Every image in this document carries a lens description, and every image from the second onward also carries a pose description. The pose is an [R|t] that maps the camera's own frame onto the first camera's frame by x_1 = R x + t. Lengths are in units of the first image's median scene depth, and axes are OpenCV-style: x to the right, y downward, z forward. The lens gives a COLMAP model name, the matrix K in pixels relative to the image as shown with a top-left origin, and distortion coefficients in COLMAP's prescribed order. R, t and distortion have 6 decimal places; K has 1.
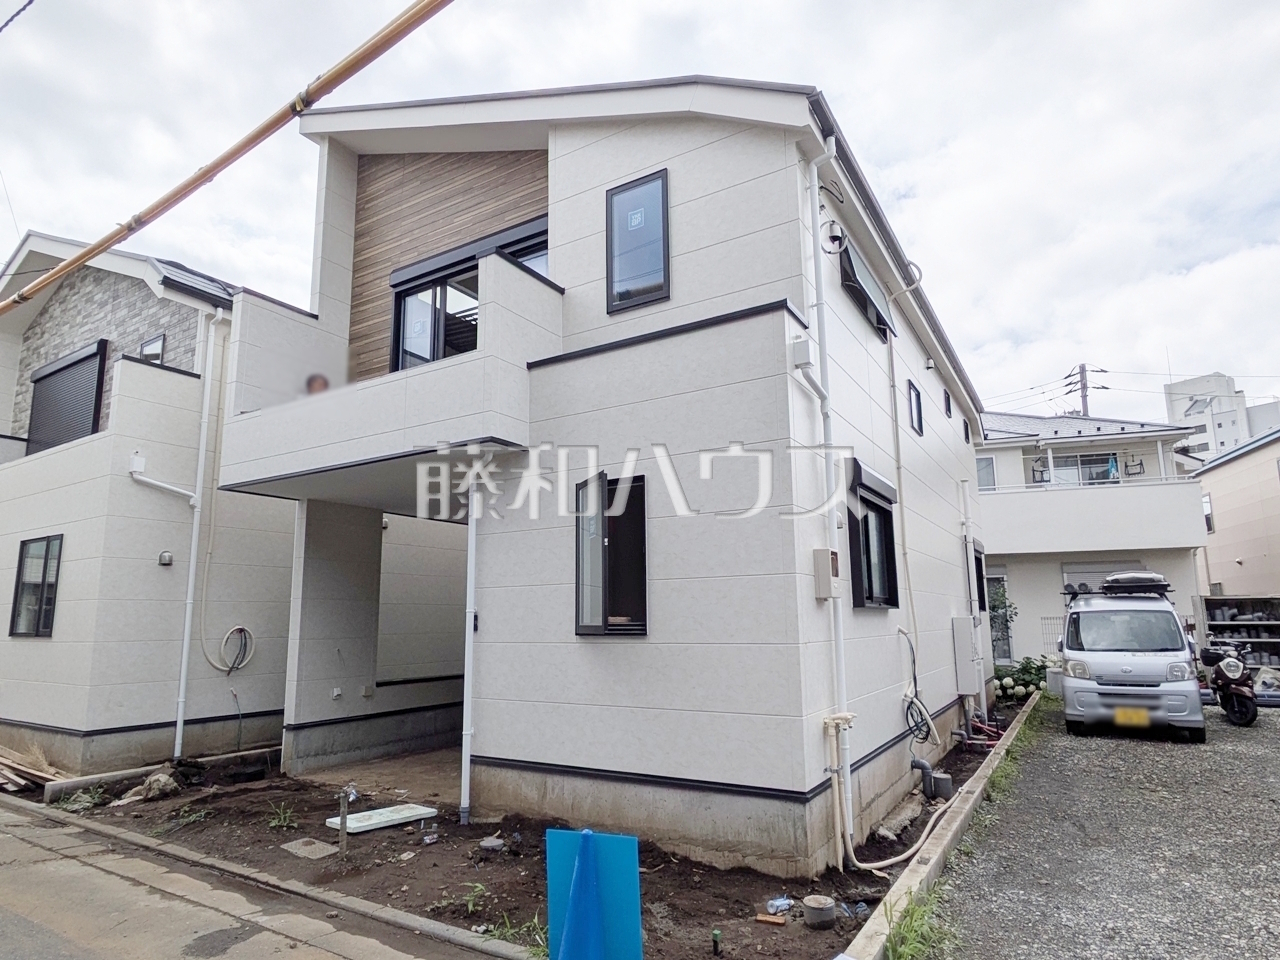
lens RADIAL K [[728.3, 0, 631.7], [0, 728.3, 503.2], [0, 0, 1]] dist [-0.001703, 0.001681]
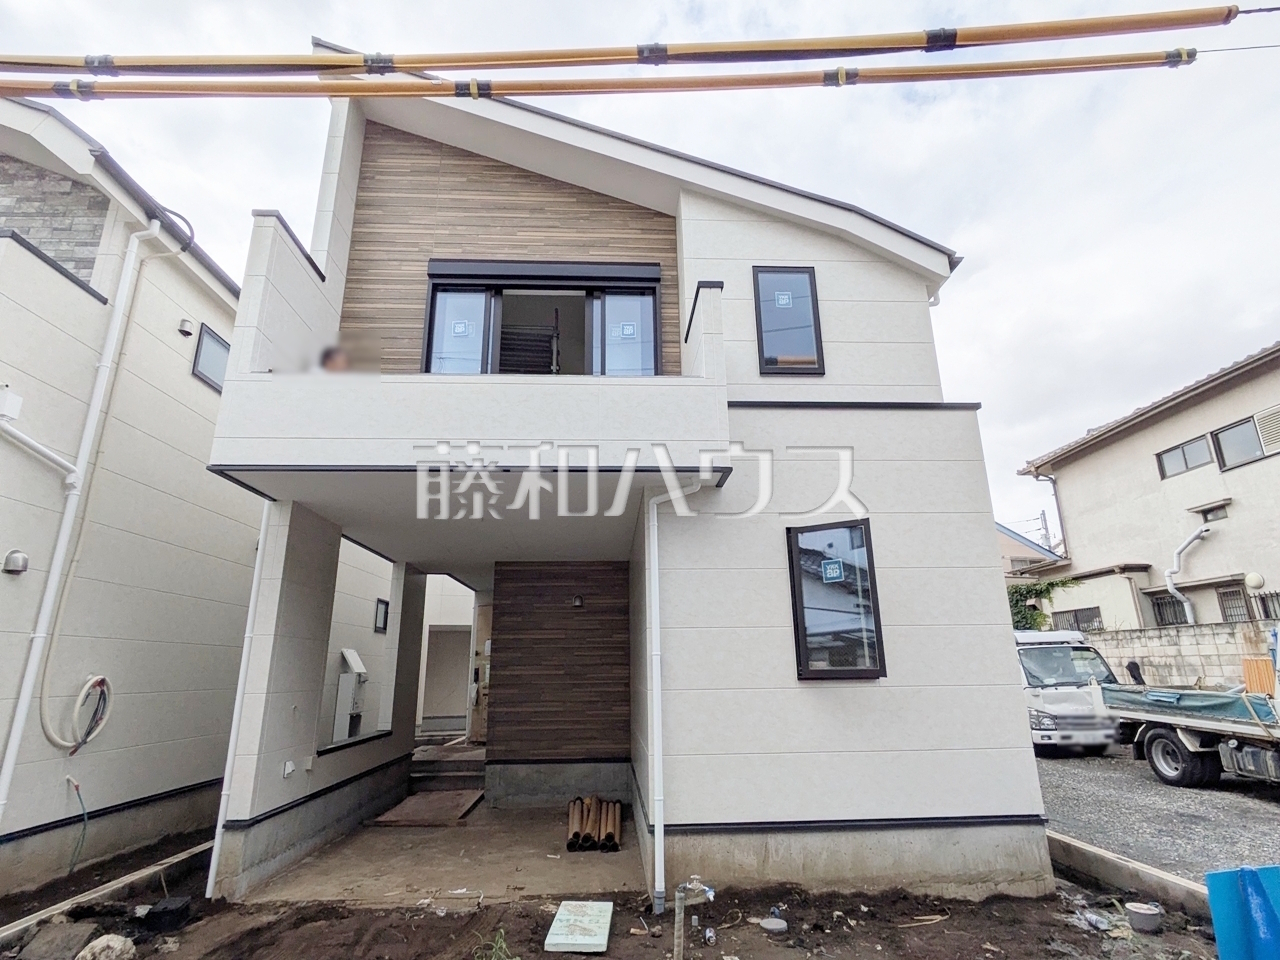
lens RADIAL K [[630.6, 0, 633.7], [0, 630.6, 492.2], [0, 0, 1]] dist [-0.003482, 0.004818]
pose [[0.827265, 0.155504, 0.539862, -0.640225], [-0.086791, 0.984768, -0.150661, 0.066717], [-0.555067, 0.077782, 0.828161, 0.334311]]
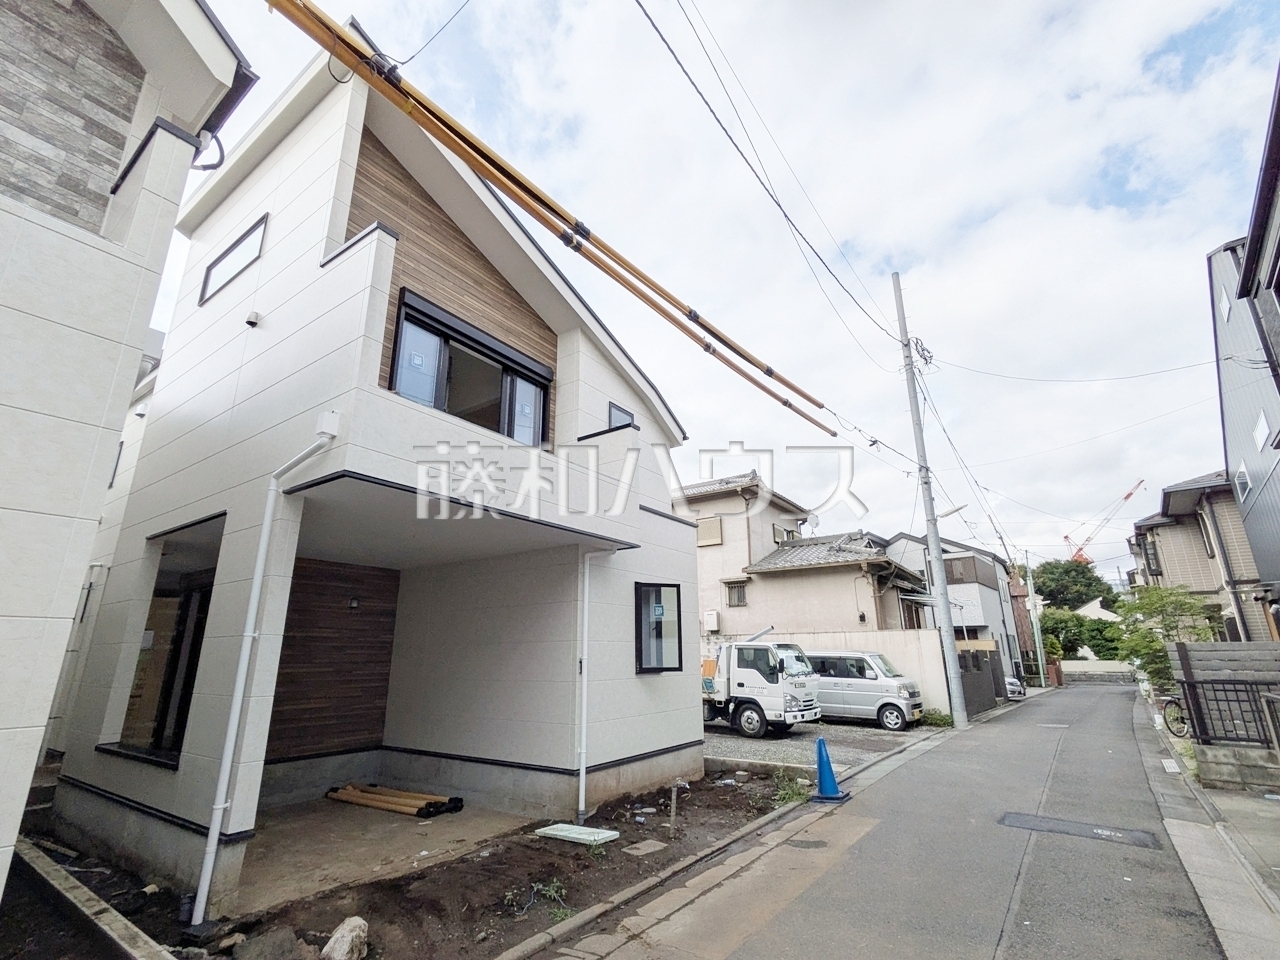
lens RADIAL K [[586.1, 0, 635.3], [0, 586.1, 485.9], [0, 0, 1]] dist [-0.000556, 0.001422]
pose [[0.062203, 0.291001, 0.954698, -1.257840], [-0.149373, 0.948492, -0.279377, 0.125192], [-0.986822, -0.125228, 0.102467, 0.772739]]
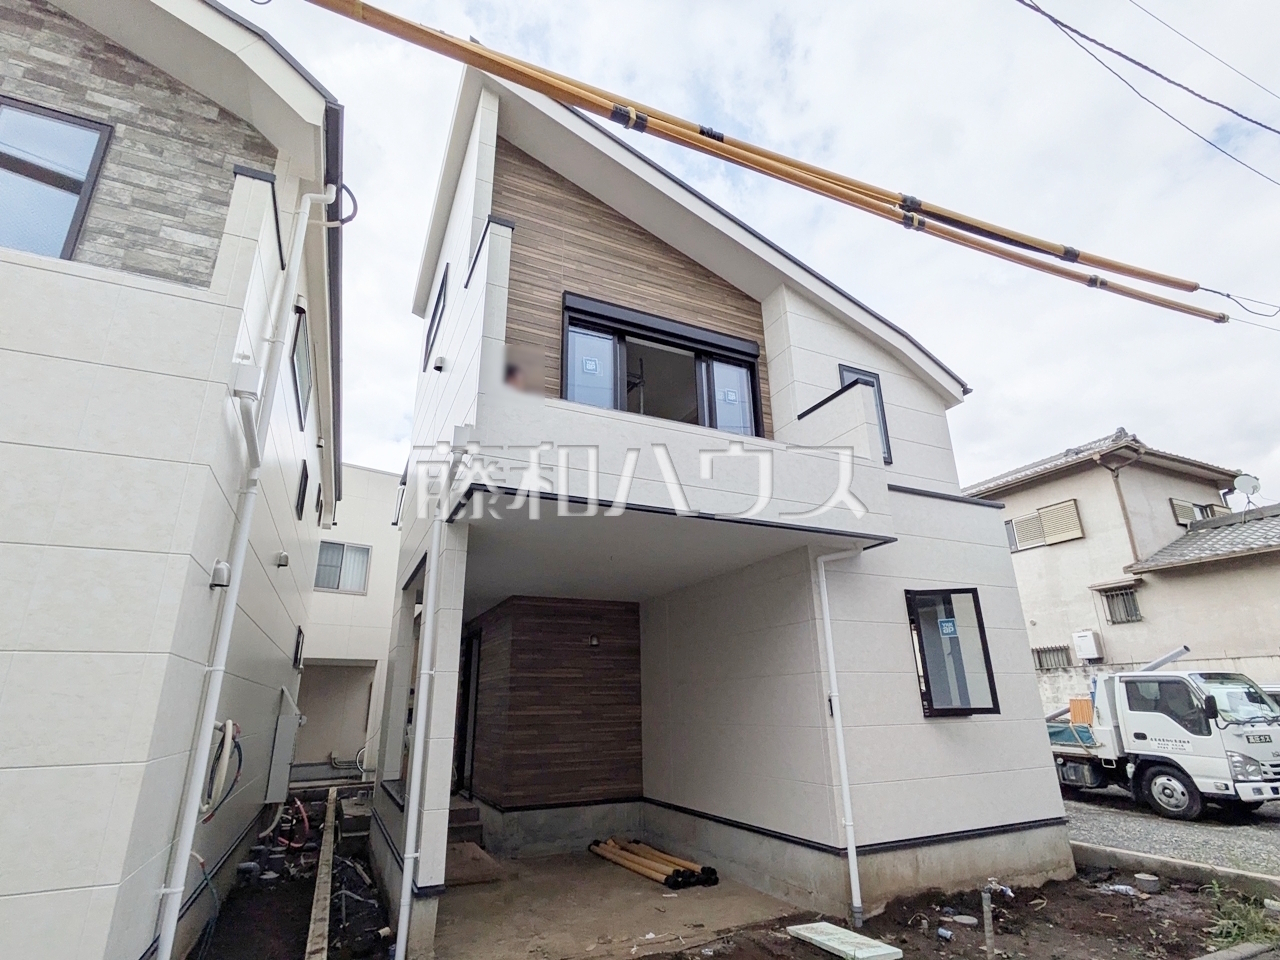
lens RADIAL K [[630.6, 0, 633.7], [0, 630.6, 492.2], [0, 0, 1]] dist [-0.003482, 0.004818]
pose [[0.546515, 0.272575, 0.791849, -1.066204], [-0.122621, 0.961403, -0.246309, 0.117990], [-0.828424, 0.037514, 0.558844, 0.675365]]
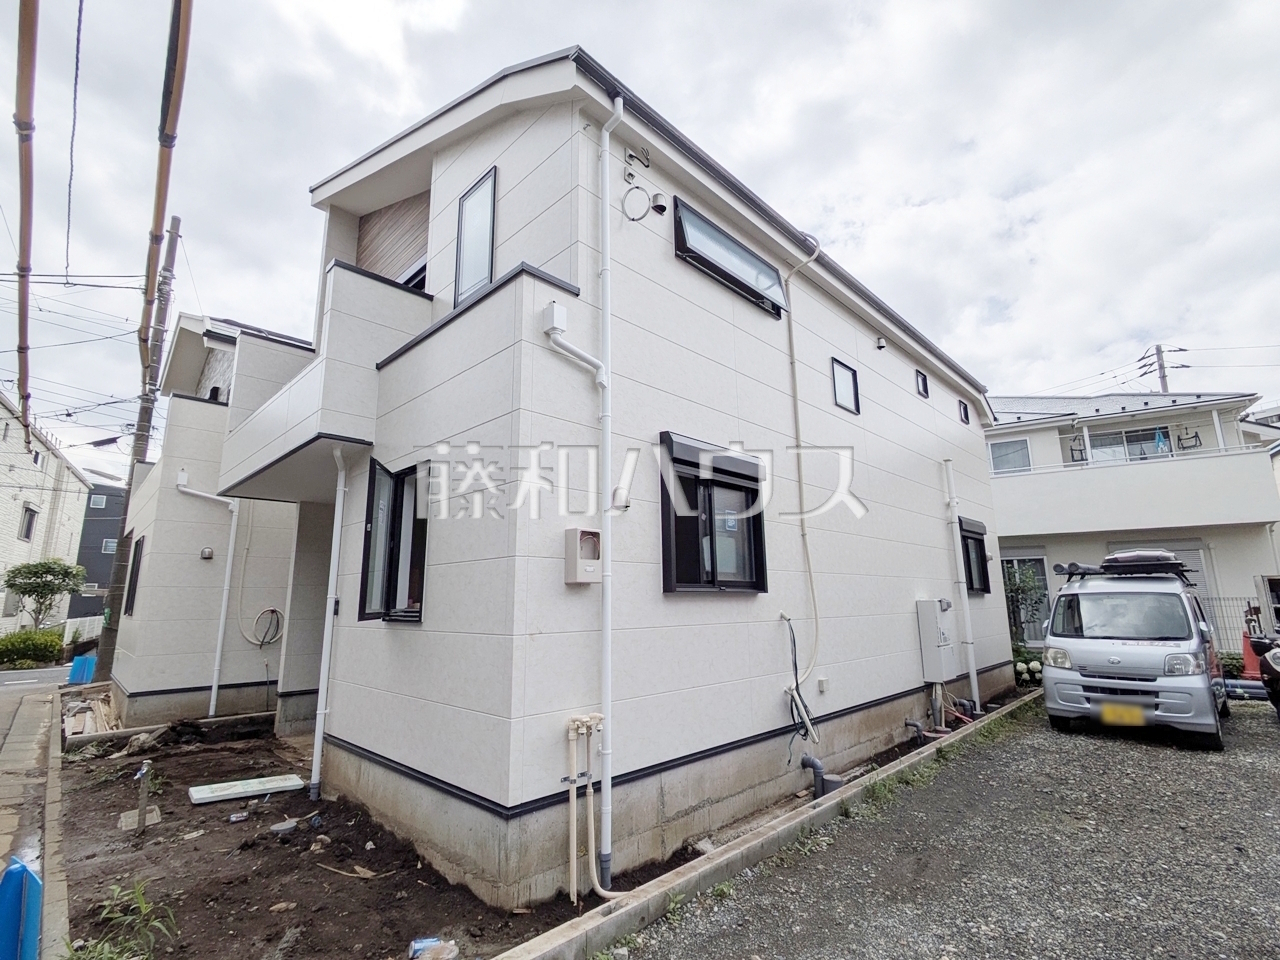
lens RADIAL K [[586.1, 0, 635.3], [0, 586.1, 485.9], [0, 0, 1]] dist [-0.000556, 0.001422]
pose [[0.973939, -0.043197, -0.222659, 0.384532], [0.036050, 0.998699, -0.036067, 0.029615], [0.223927, 0.027100, 0.974229, 0.233149]]
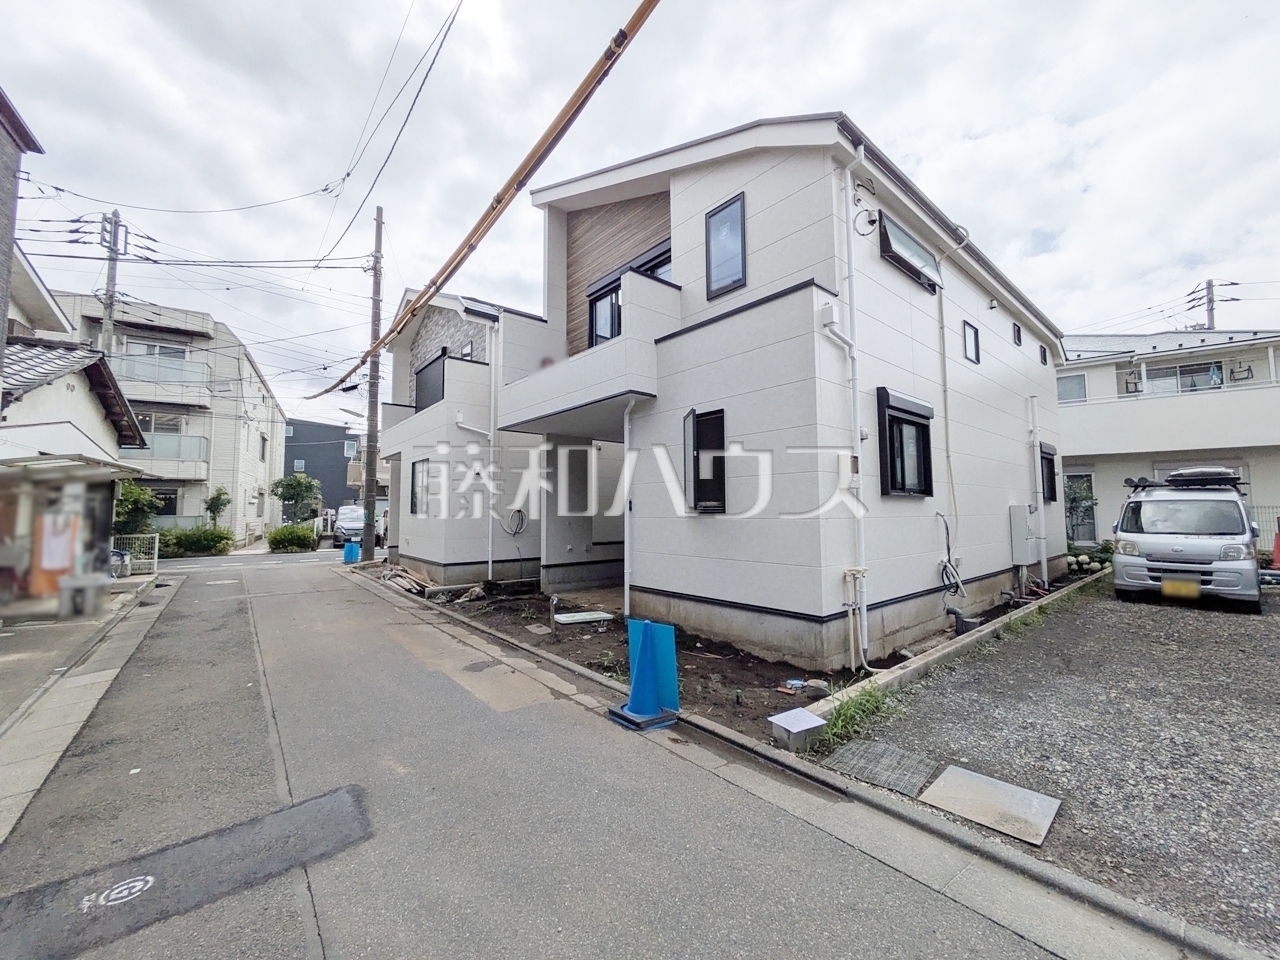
lens RADIAL K [[501.2, 0, 636.5], [0, 501.2, 475.4], [0, 0, 1]] dist [-0.001477, 0.003388]
pose [[0.950319, -0.015134, -0.310910, 0.137285], [0.043325, 0.995526, 0.083966, 0.003099], [0.308249, -0.093265, 0.946723, -0.046321]]
